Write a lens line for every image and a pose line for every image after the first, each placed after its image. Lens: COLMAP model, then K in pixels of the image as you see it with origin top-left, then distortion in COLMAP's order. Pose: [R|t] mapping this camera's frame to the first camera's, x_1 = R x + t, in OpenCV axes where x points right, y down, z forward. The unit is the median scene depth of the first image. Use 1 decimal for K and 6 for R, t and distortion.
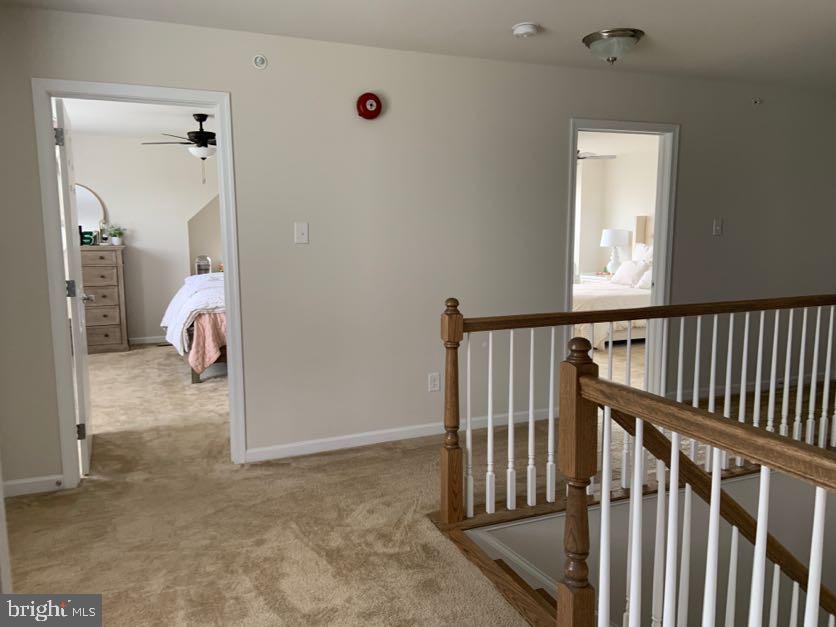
lens RADIAL K [[635.4, 0, 407.5], [0, 635.4, 311.5], [0, 0, 1]] dist [0.122442, -0.151426]
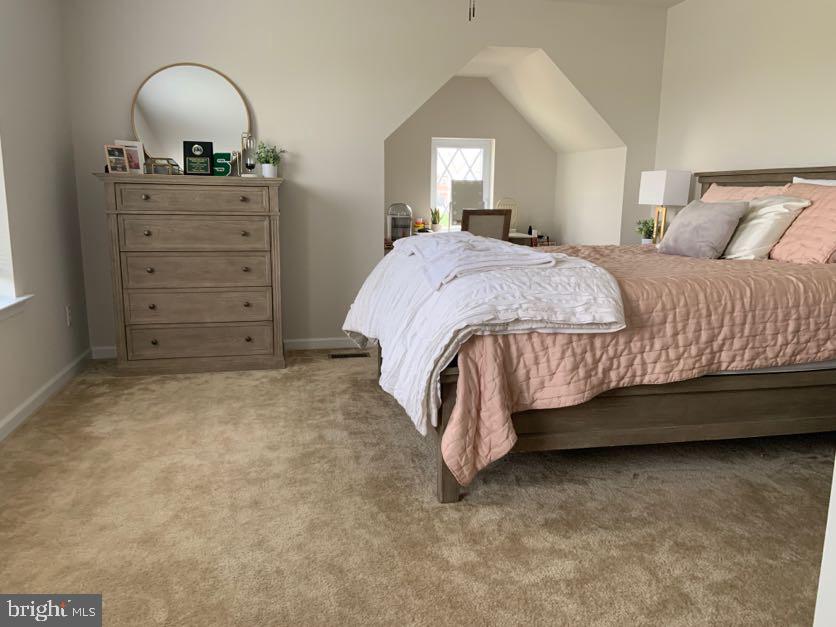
lens RADIAL K [[635.4, 0, 407.5], [0, 635.4, 311.5], [0, 0, 1]] dist [0.122442, -0.151426]
pose [[0.981734, 0.049436, -0.183726, -0.230977], [-0.039267, 0.997510, 0.058583, -0.025206], [0.186164, -0.050298, 0.981230, 0.486139]]
